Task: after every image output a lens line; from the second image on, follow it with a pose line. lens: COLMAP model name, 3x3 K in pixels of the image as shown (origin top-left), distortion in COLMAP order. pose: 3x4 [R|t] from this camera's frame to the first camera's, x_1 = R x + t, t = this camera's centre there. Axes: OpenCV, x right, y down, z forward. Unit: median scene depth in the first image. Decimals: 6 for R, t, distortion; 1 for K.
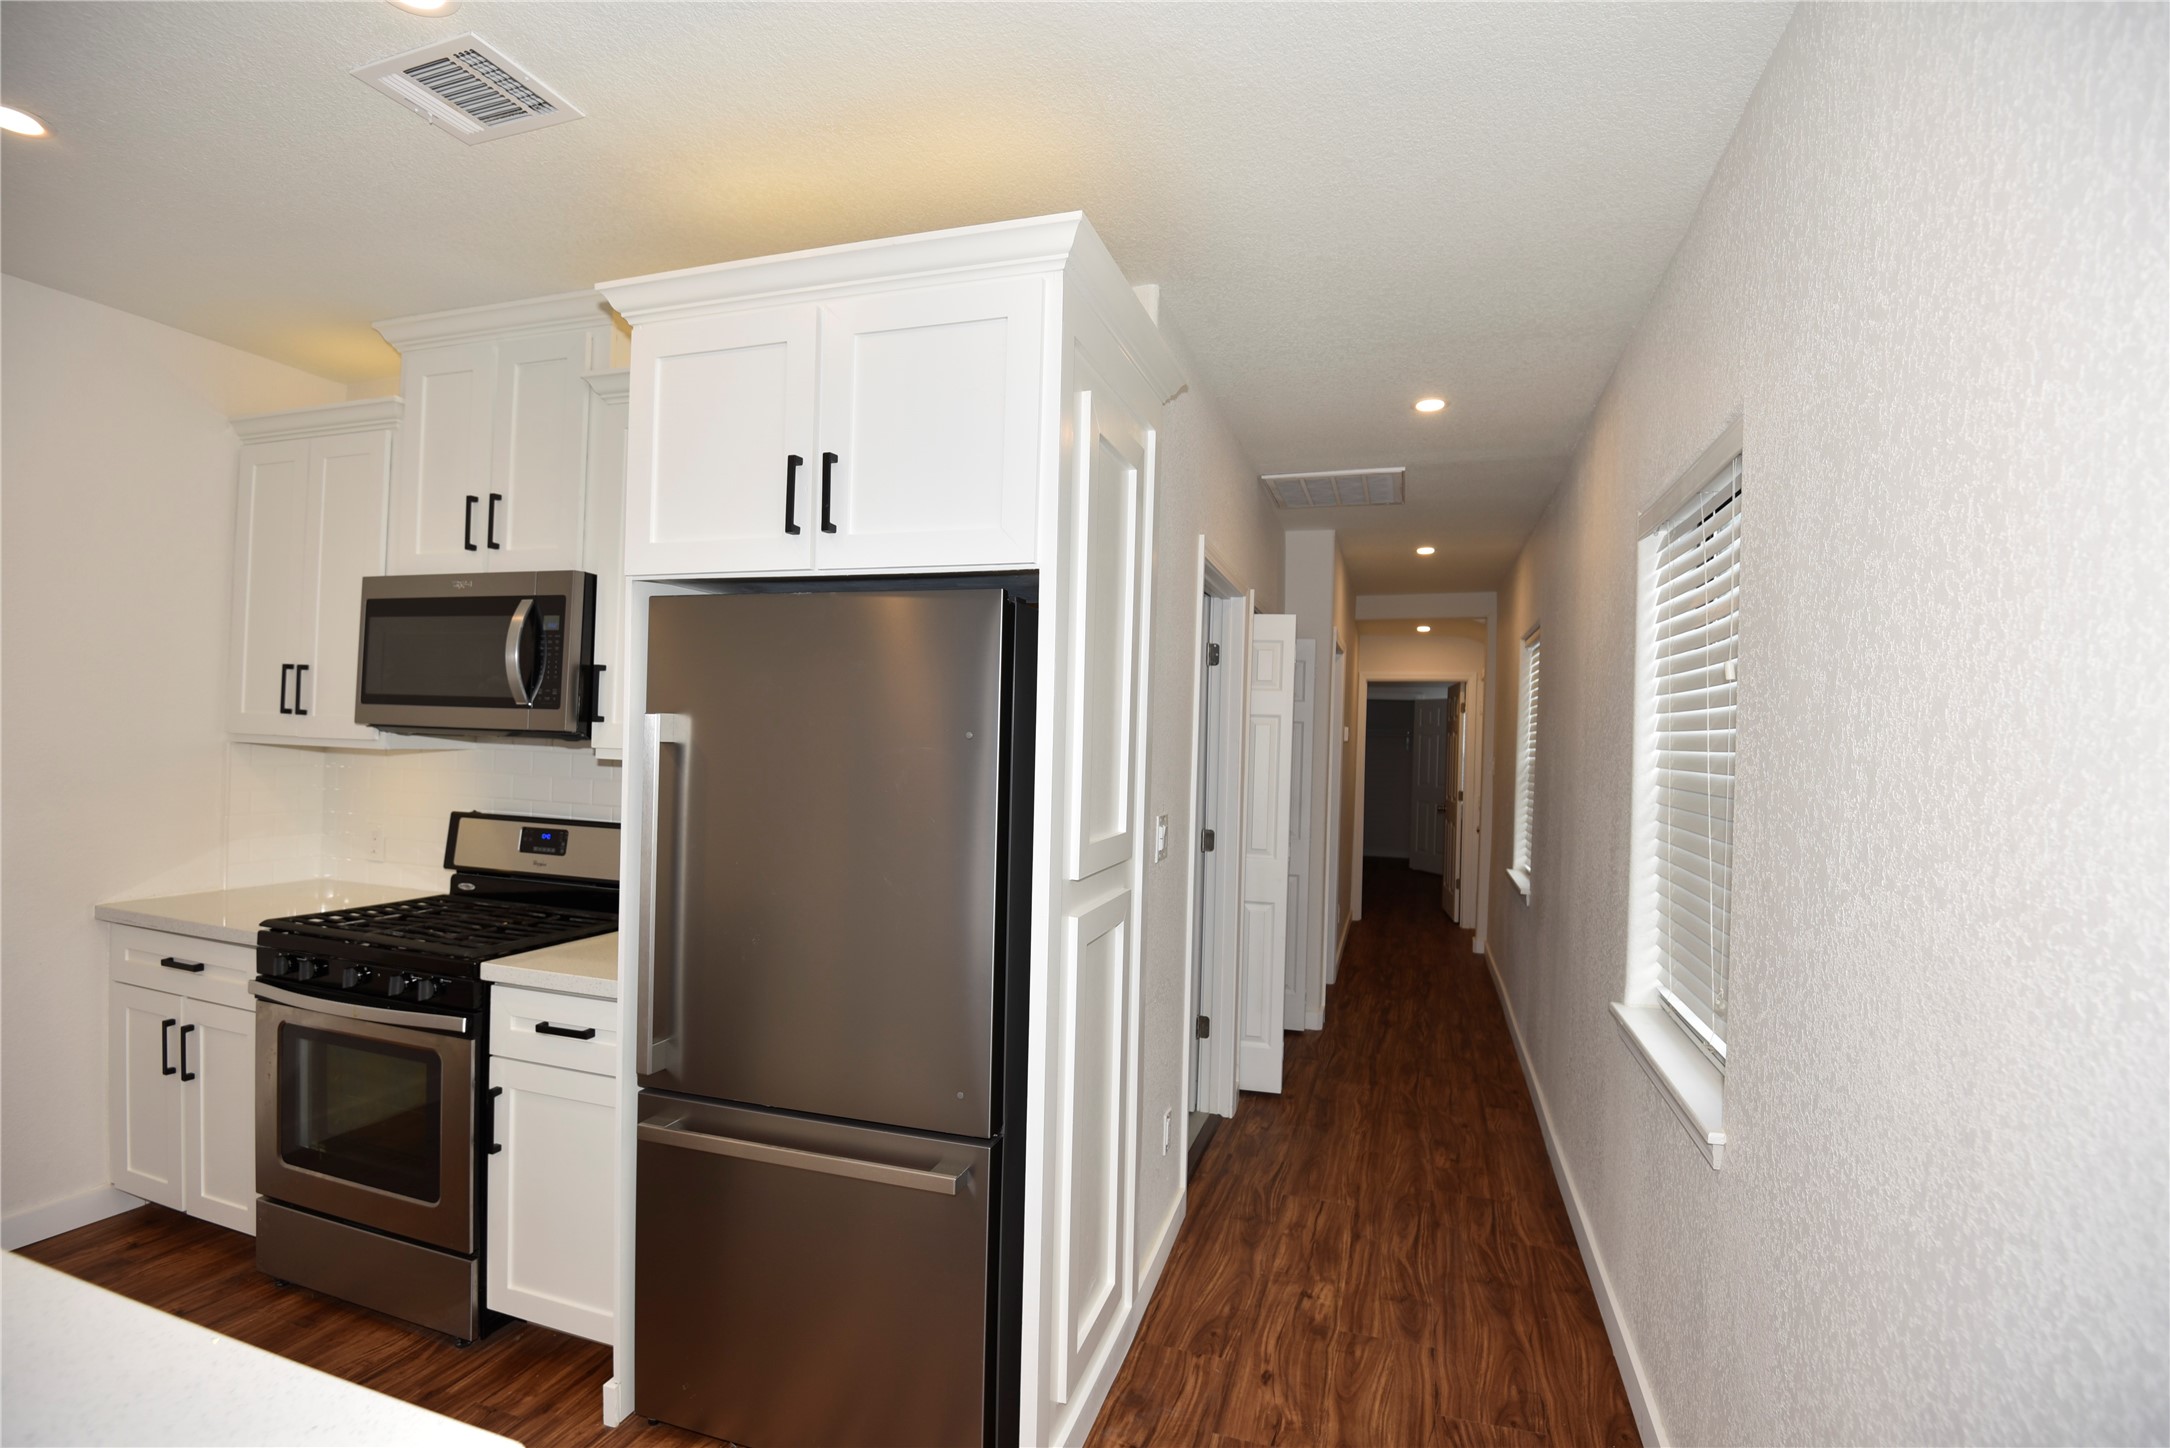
lens RADIAL K [[1005.4, 0, 1085.1], [0, 1005.4, 726.6], [0, 0, 1]] dist [-0.024738, -0.011224]
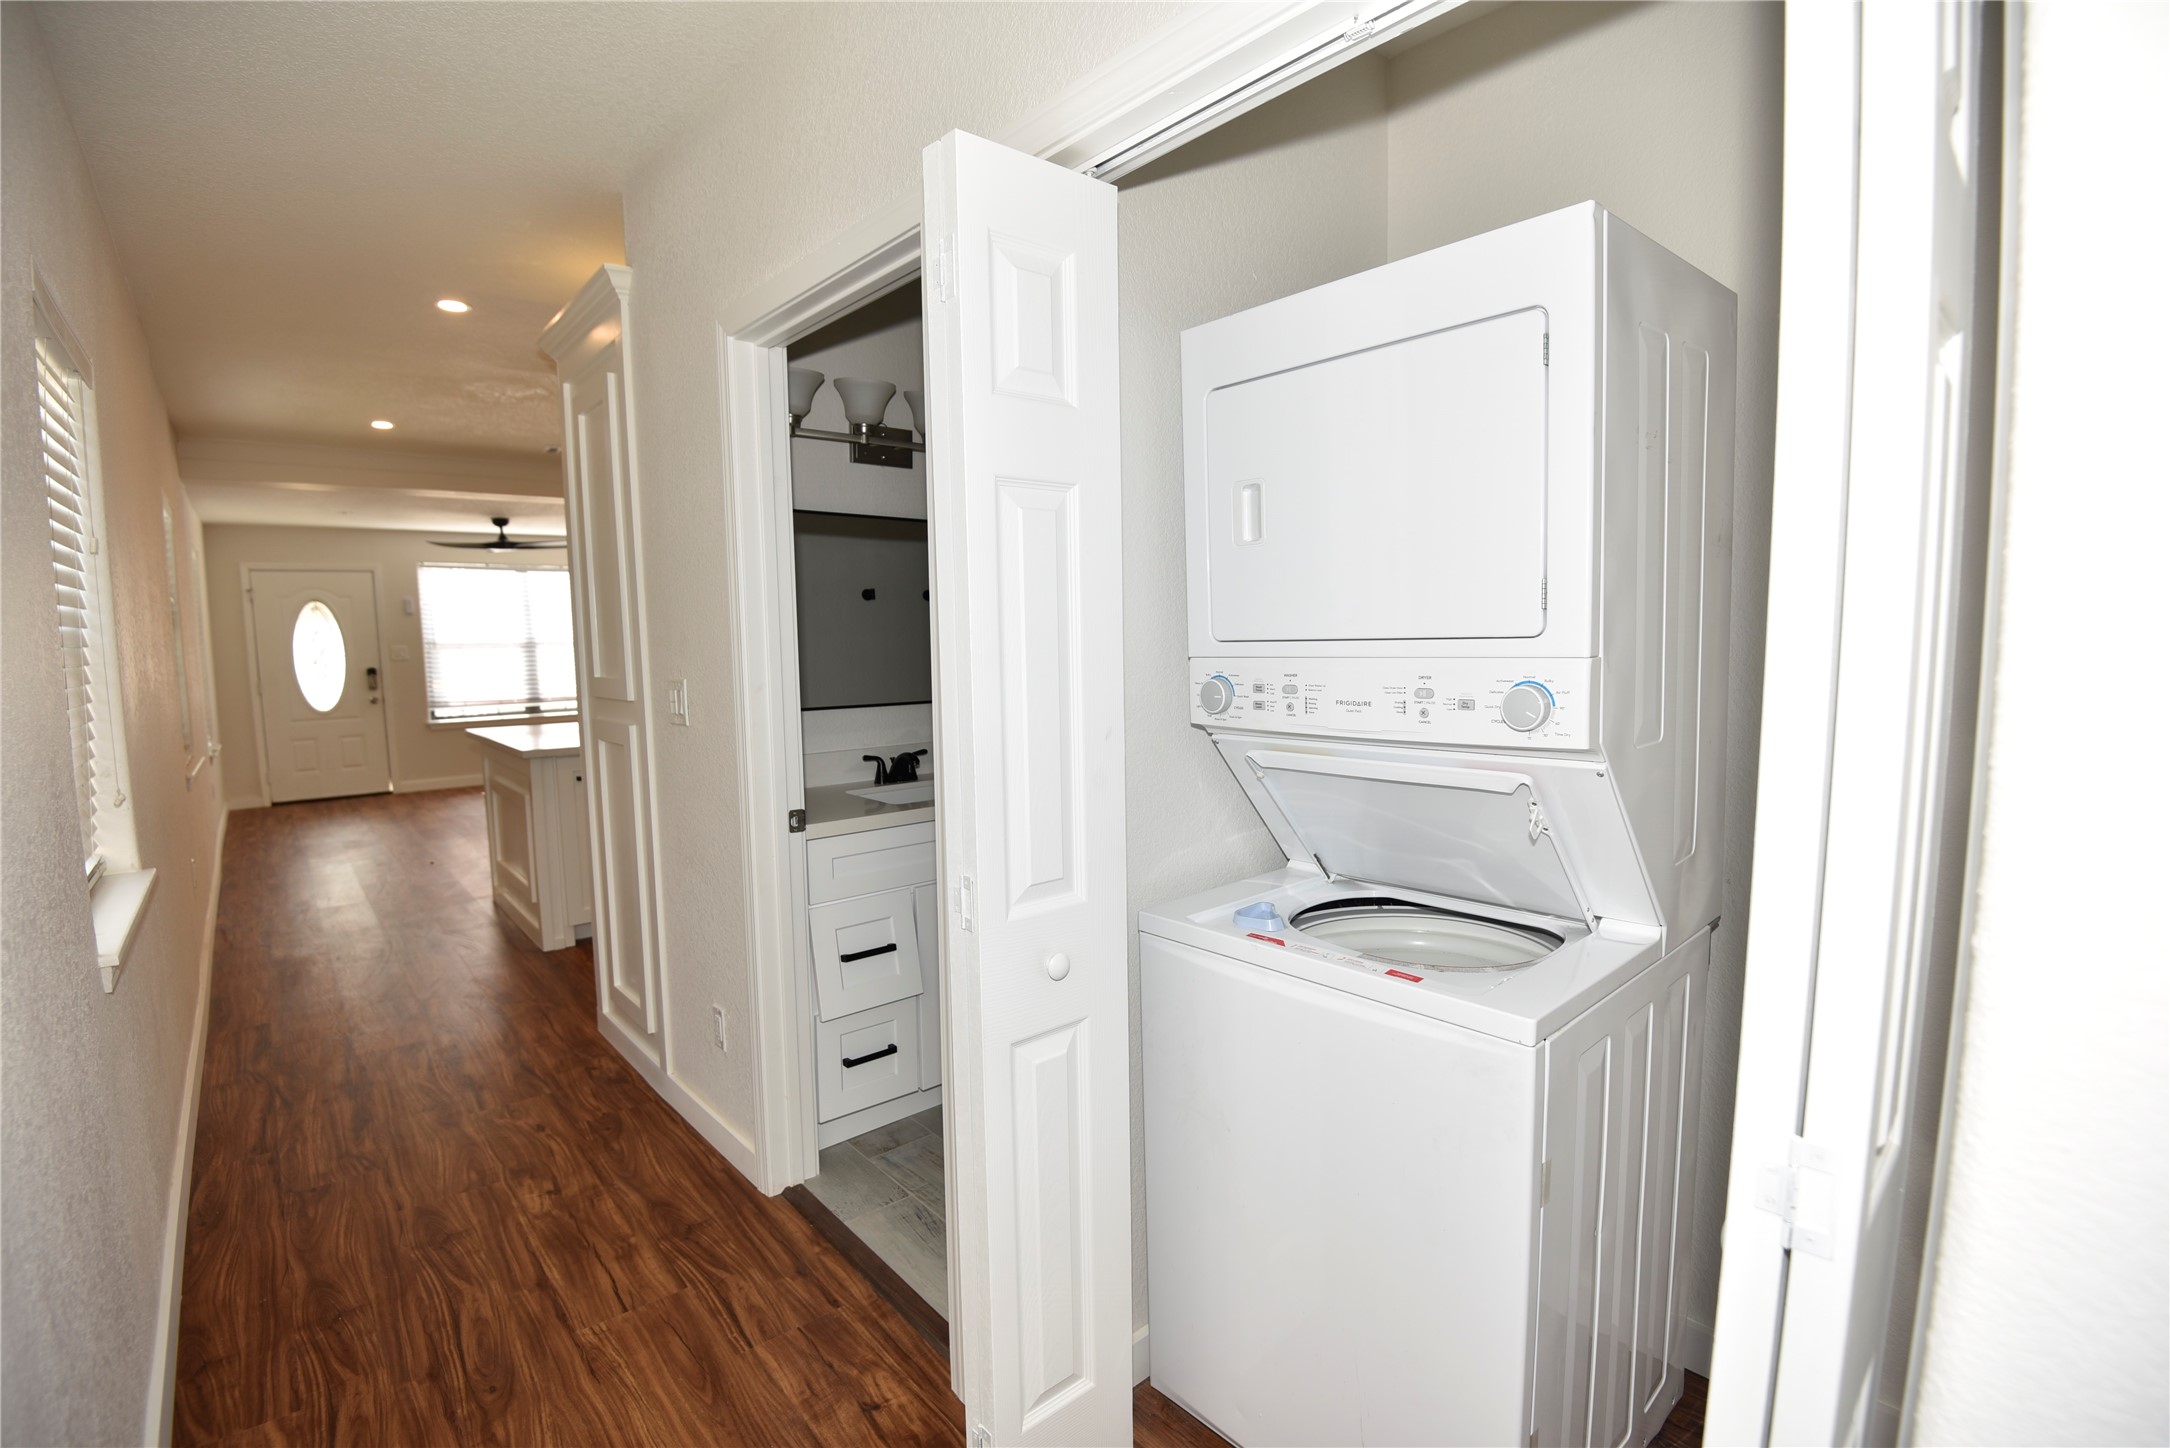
lens RADIAL K [[1005.4, 0, 1076.9], [0, 1005.4, 742.7], [0, 0, 1]] dist [-0.024738, -0.011224]
pose [[-0.532177, 0.083439, -0.842512, 0.718318], [0.019738, 0.996084, 0.086180, 0.076056], [0.846403, 0.029233, -0.531740, 1.917006]]
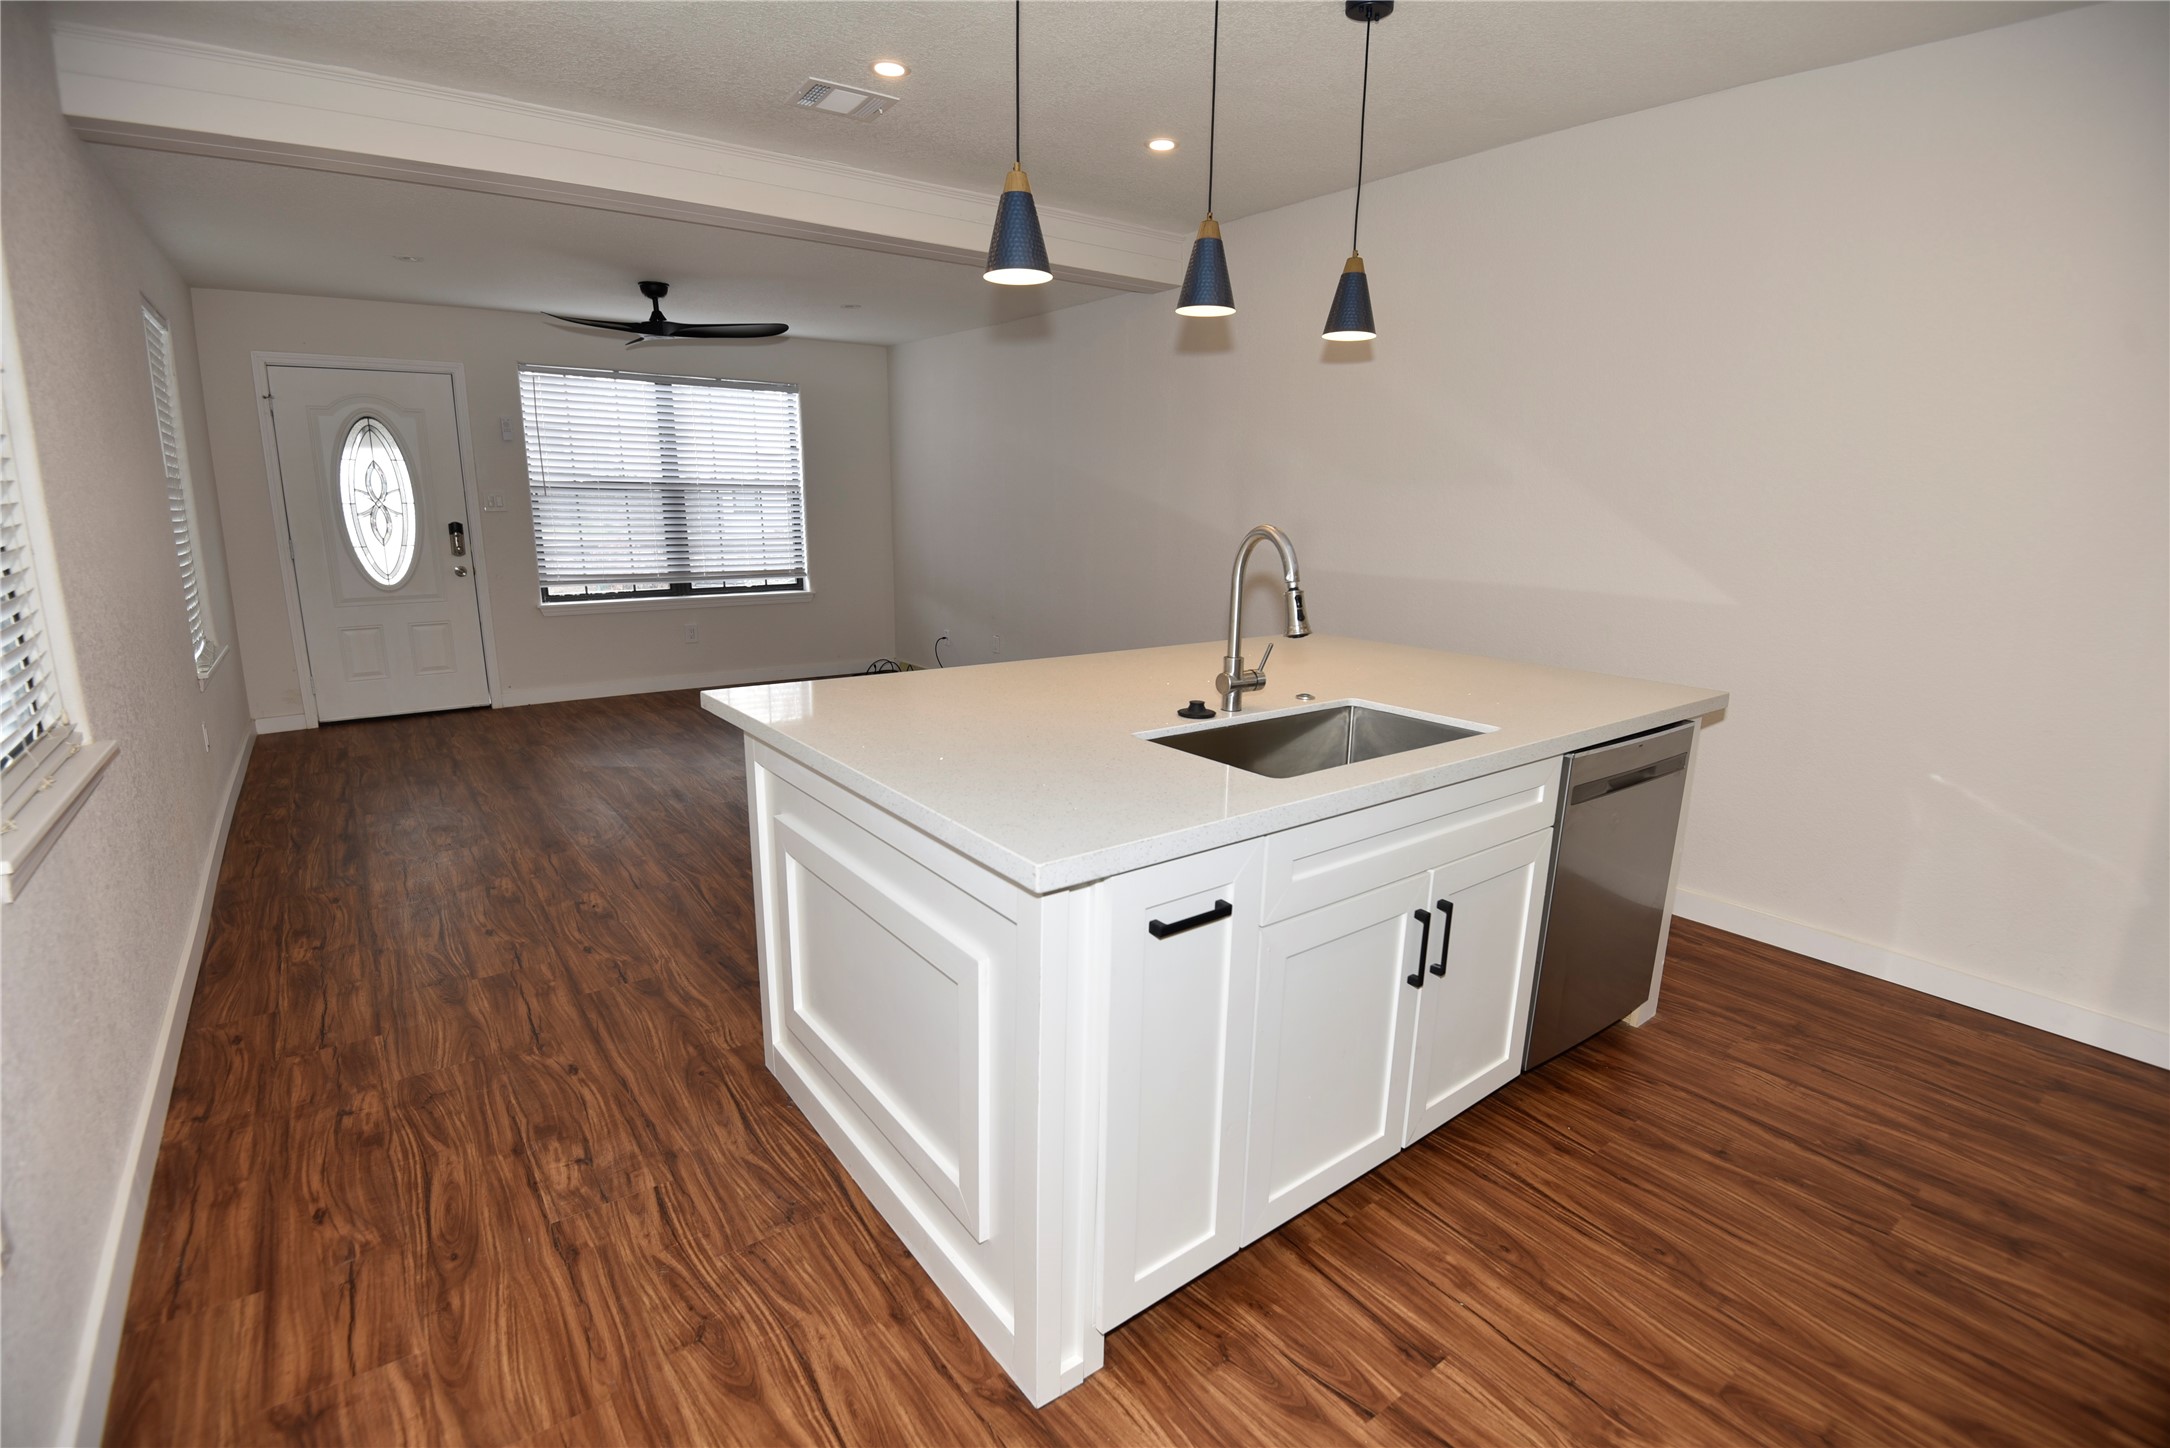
lens RADIAL K [[1005.4, 0, 1090.2], [0, 1005.4, 726.6], [0, 0, 1]] dist [-0.024738, -0.011224]
pose [[-0.571432, 0.160518, -0.804798, 0.194492], [-0.009692, 0.979296, 0.202203, 0.049884], [0.820592, 0.123346, -0.558045, 0.565412]]
